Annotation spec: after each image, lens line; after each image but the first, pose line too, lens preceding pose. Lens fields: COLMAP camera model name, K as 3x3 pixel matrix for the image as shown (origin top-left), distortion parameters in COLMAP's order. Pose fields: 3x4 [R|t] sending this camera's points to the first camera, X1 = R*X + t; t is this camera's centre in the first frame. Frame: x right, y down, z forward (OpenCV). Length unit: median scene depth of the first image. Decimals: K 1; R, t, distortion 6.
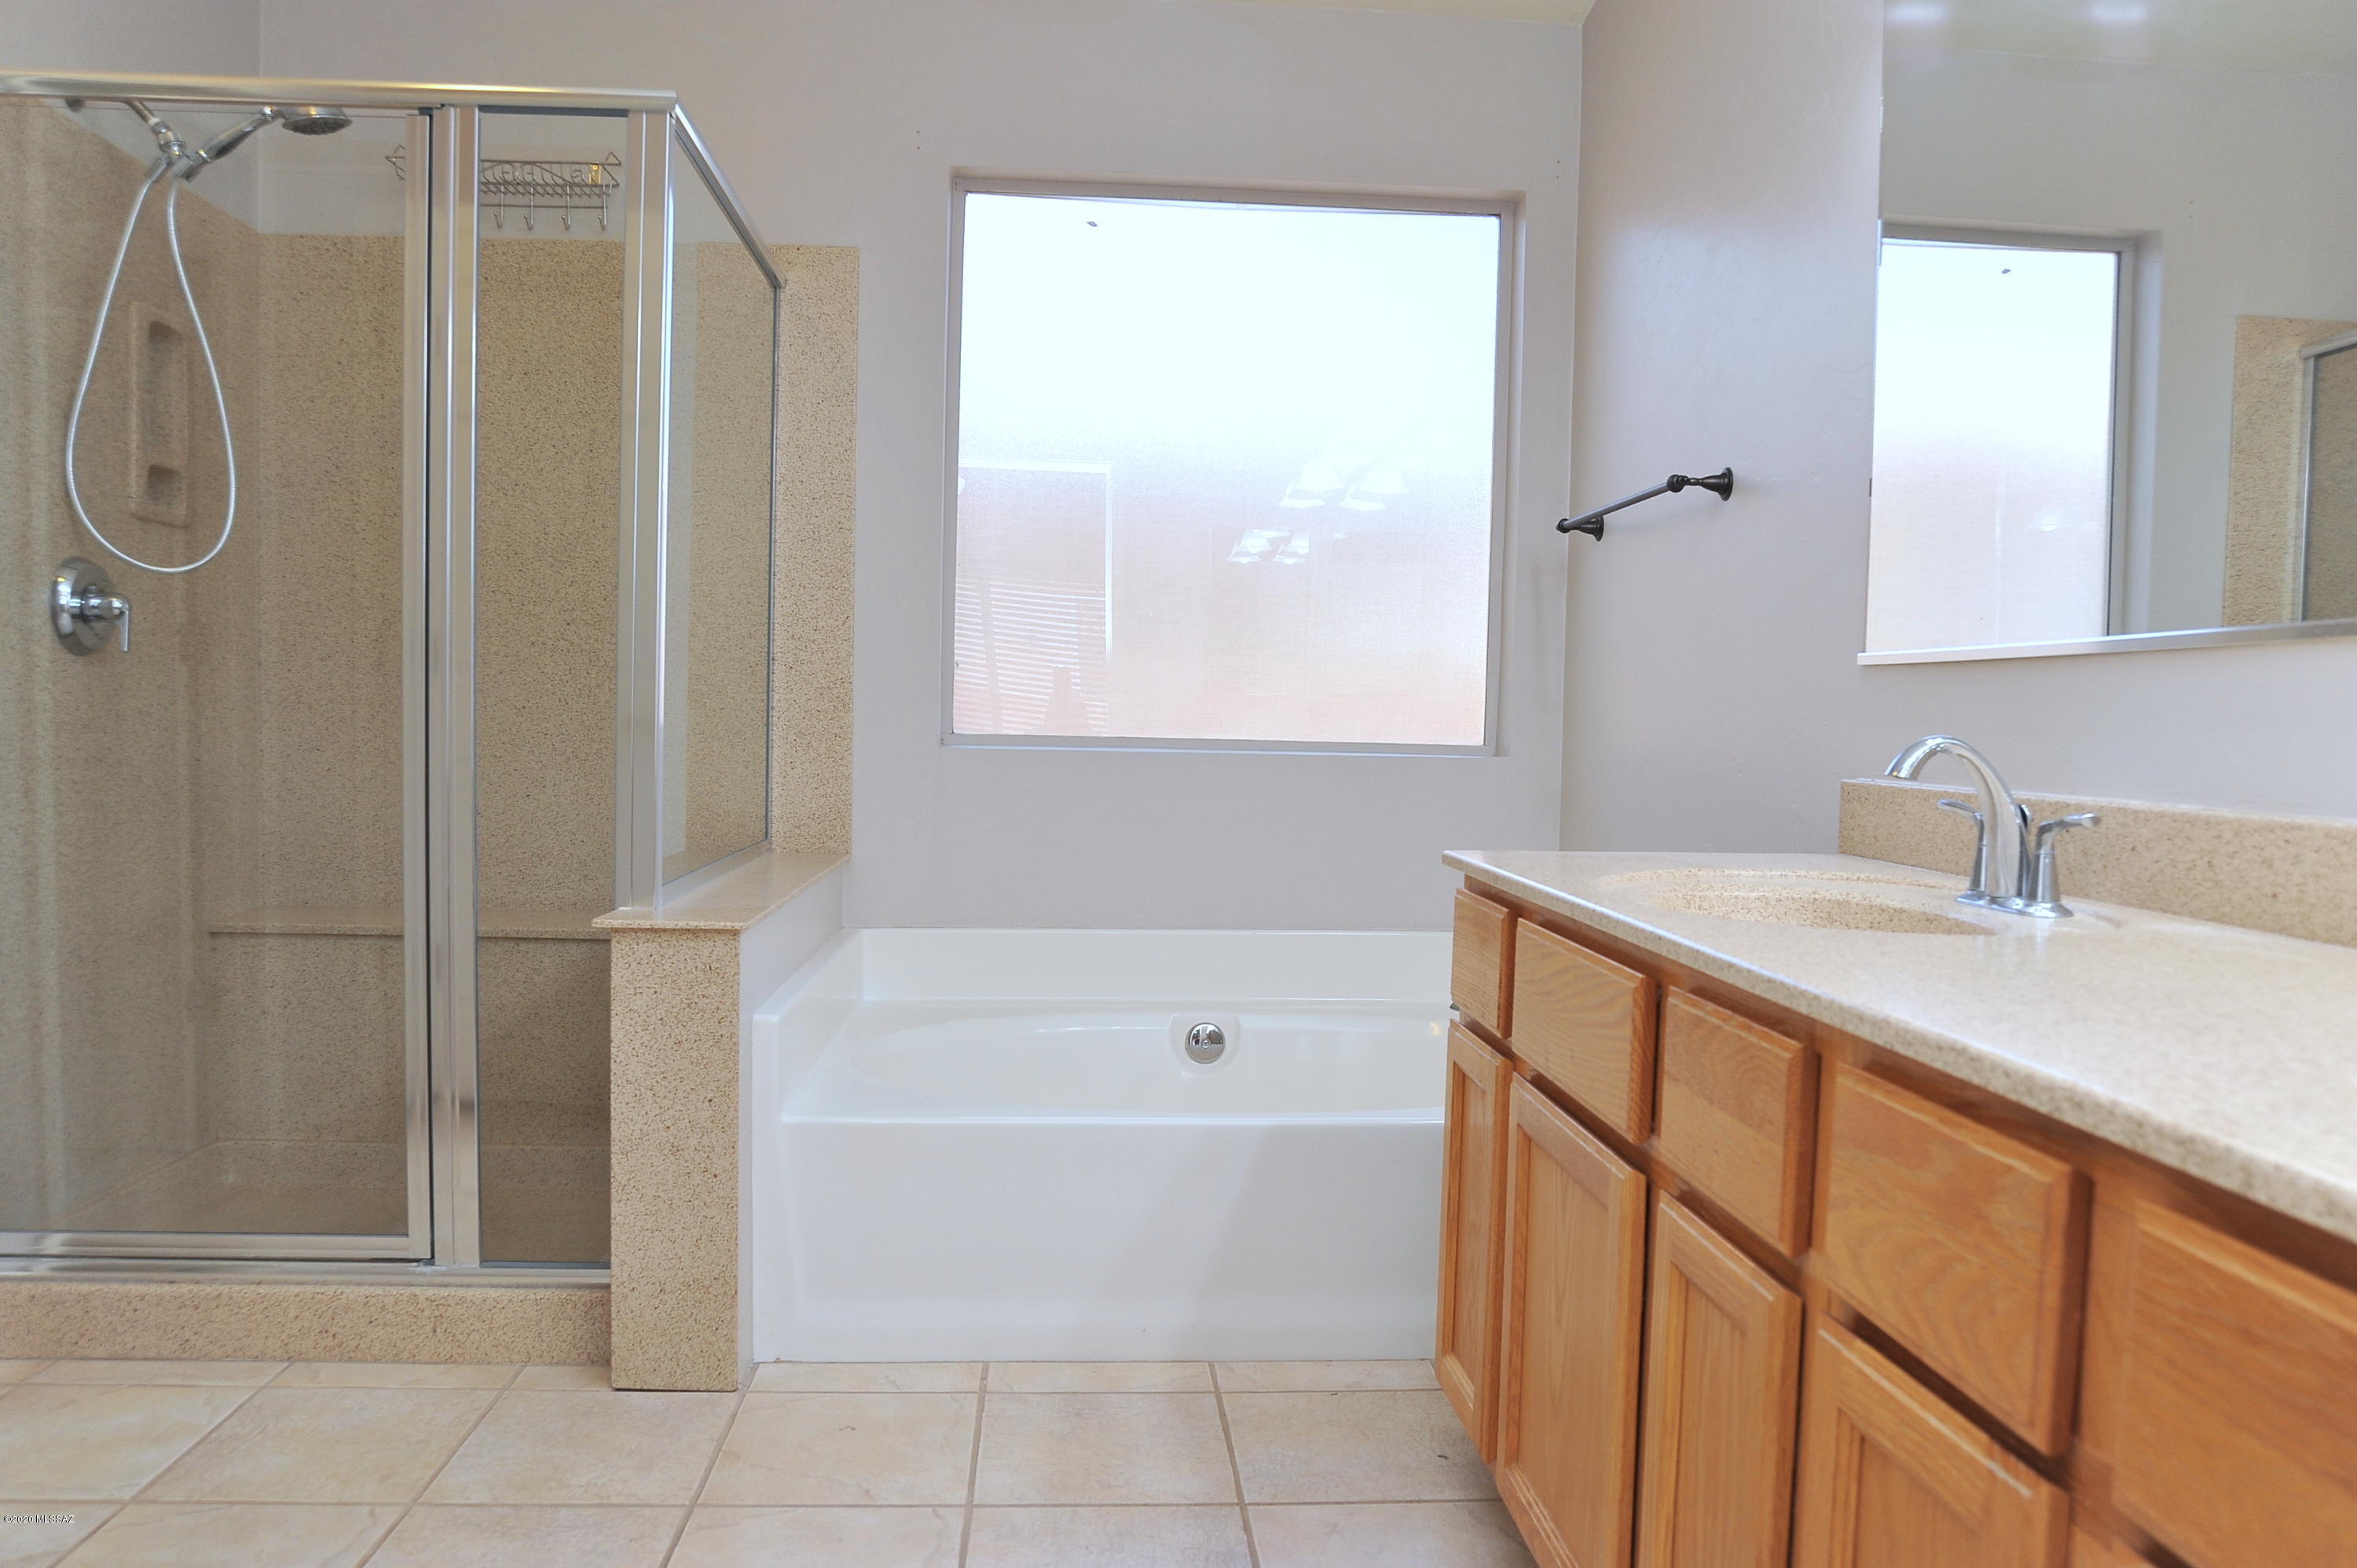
lens RADIAL K [[1664.0, 0, 1178.5], [0, 1664.0, 784.0], [0, 0, 1]] dist [-0.090004, 0.057296]
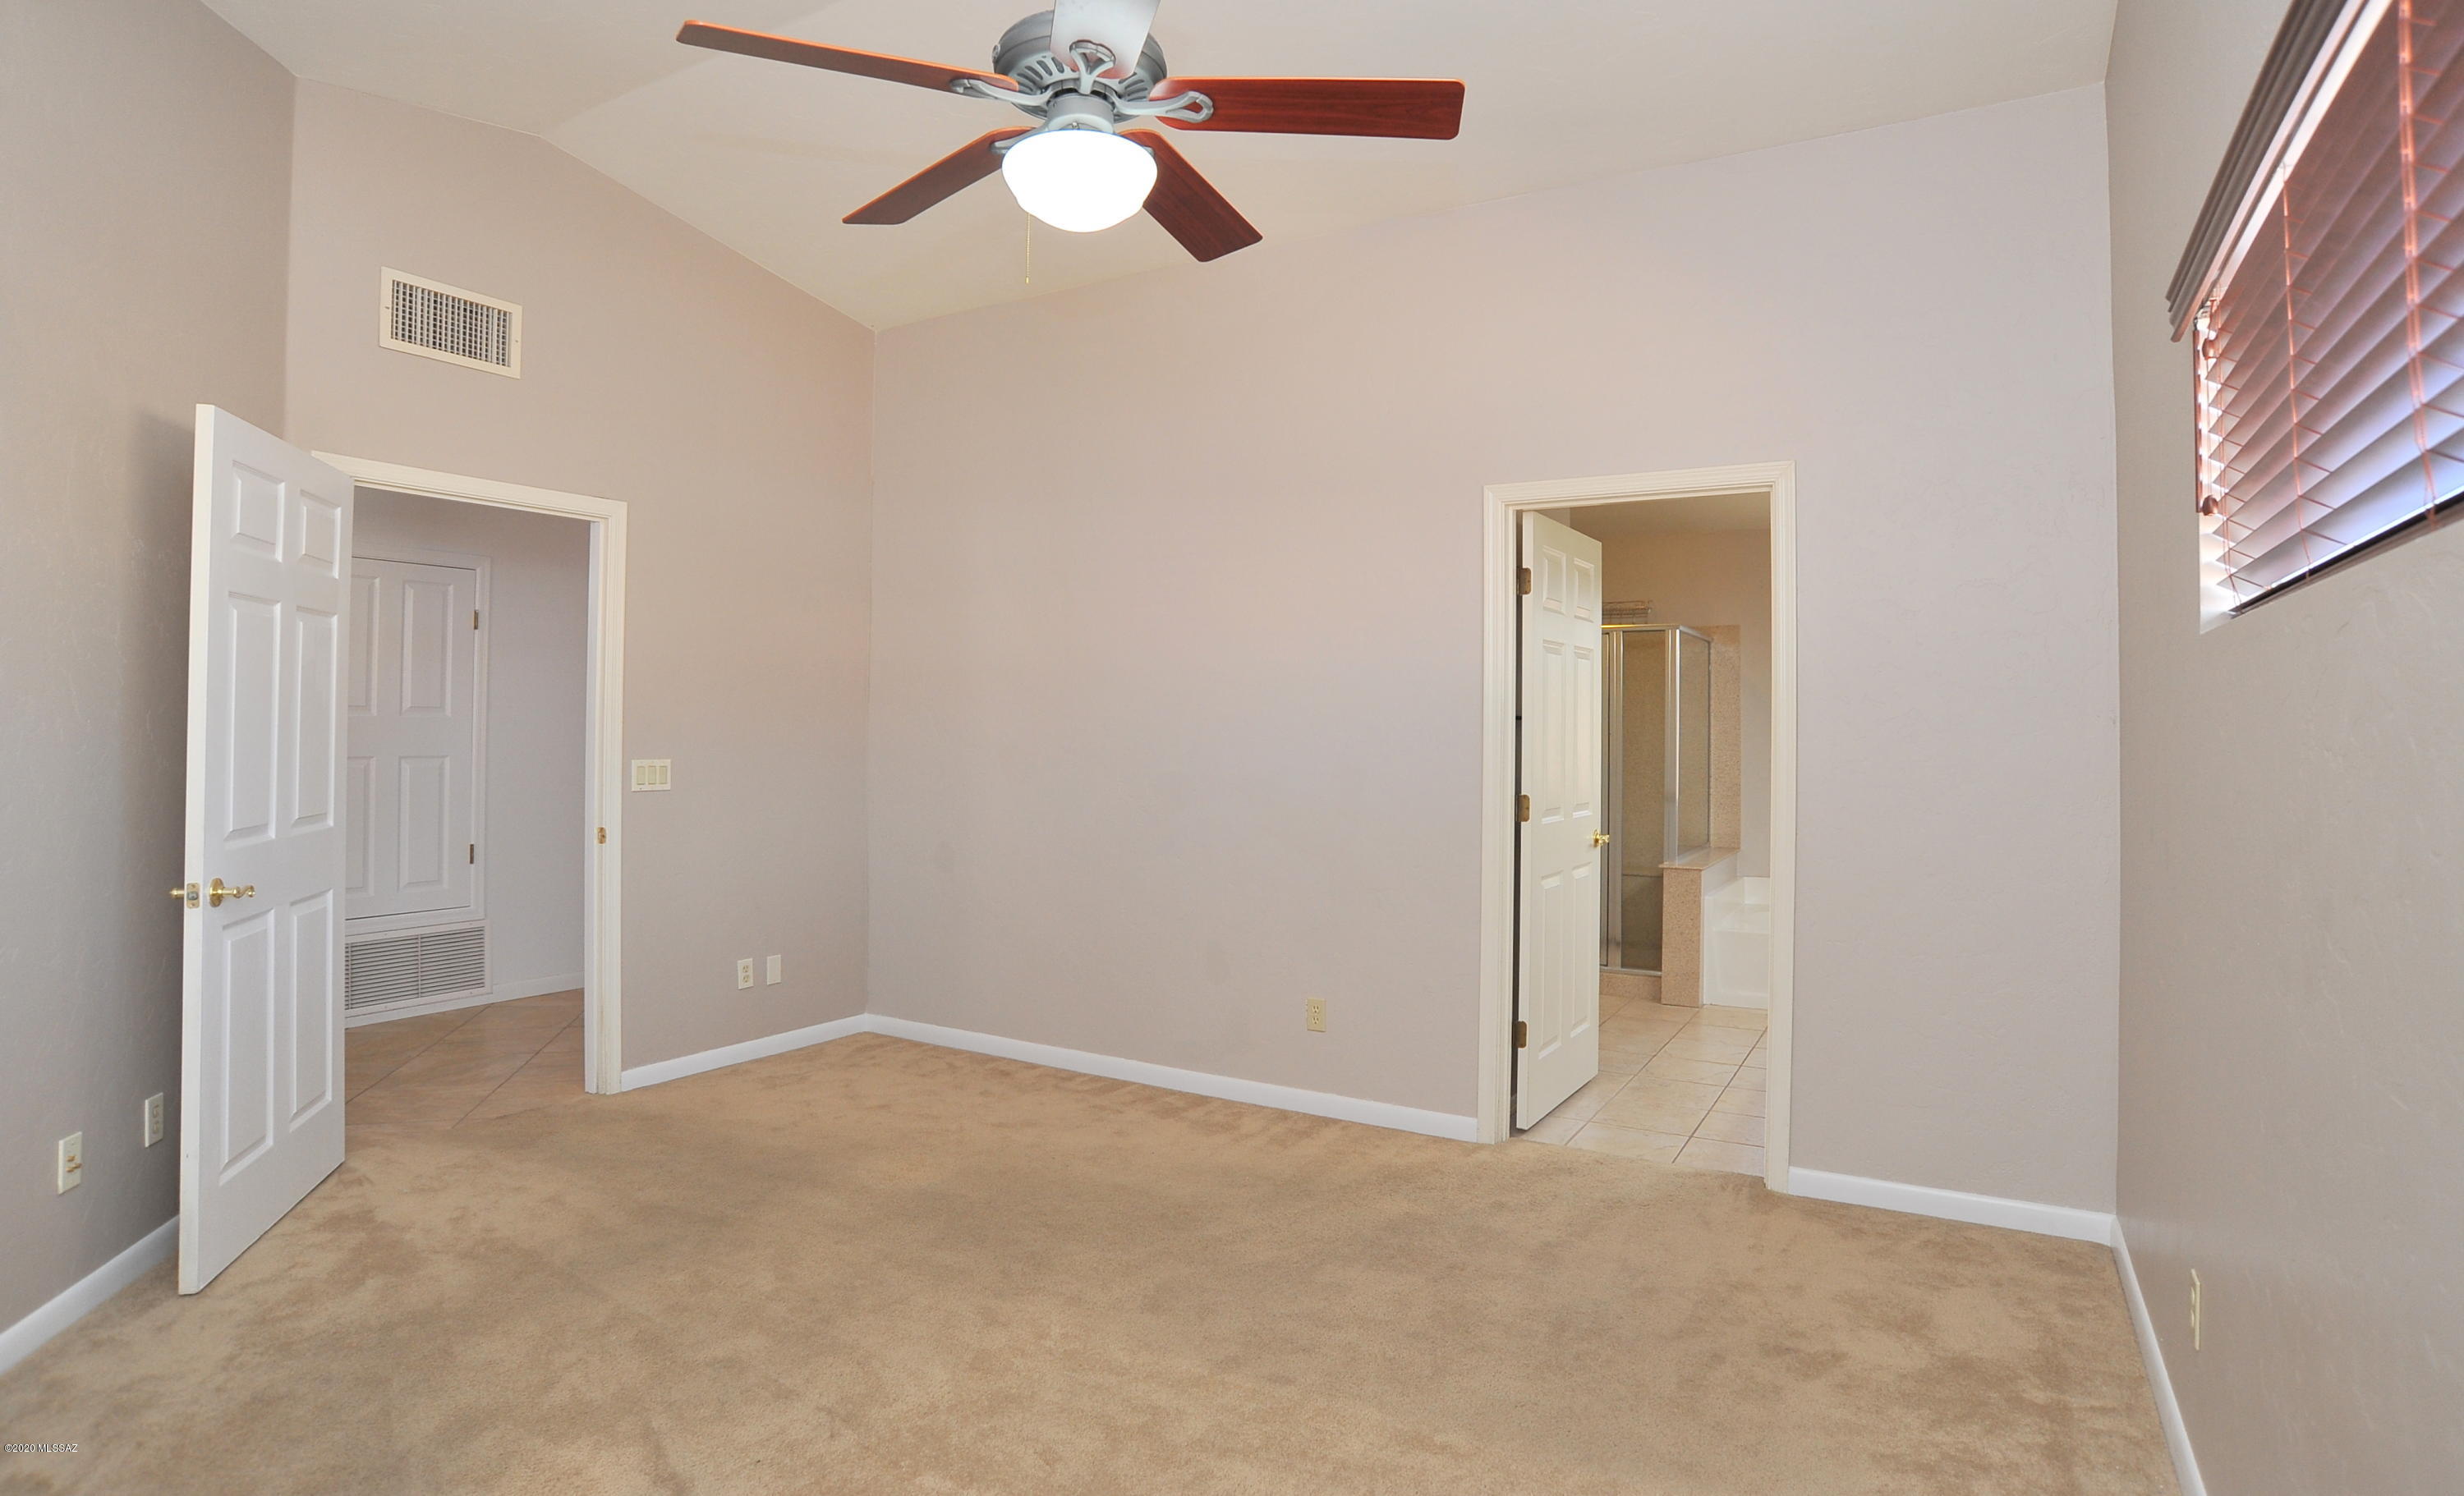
lens RADIAL K [[1277.6, 0, 1236.9], [0, 1277.6, 713.4], [0, 0, 1]] dist [-0.098635, 0.046560]
pose [[0.825755, -0.025348, -0.563459, 0.444905], [-0.015996, 0.997535, -0.068318, -0.042462], [0.563802, 0.065427, 0.823315, -1.819153]]
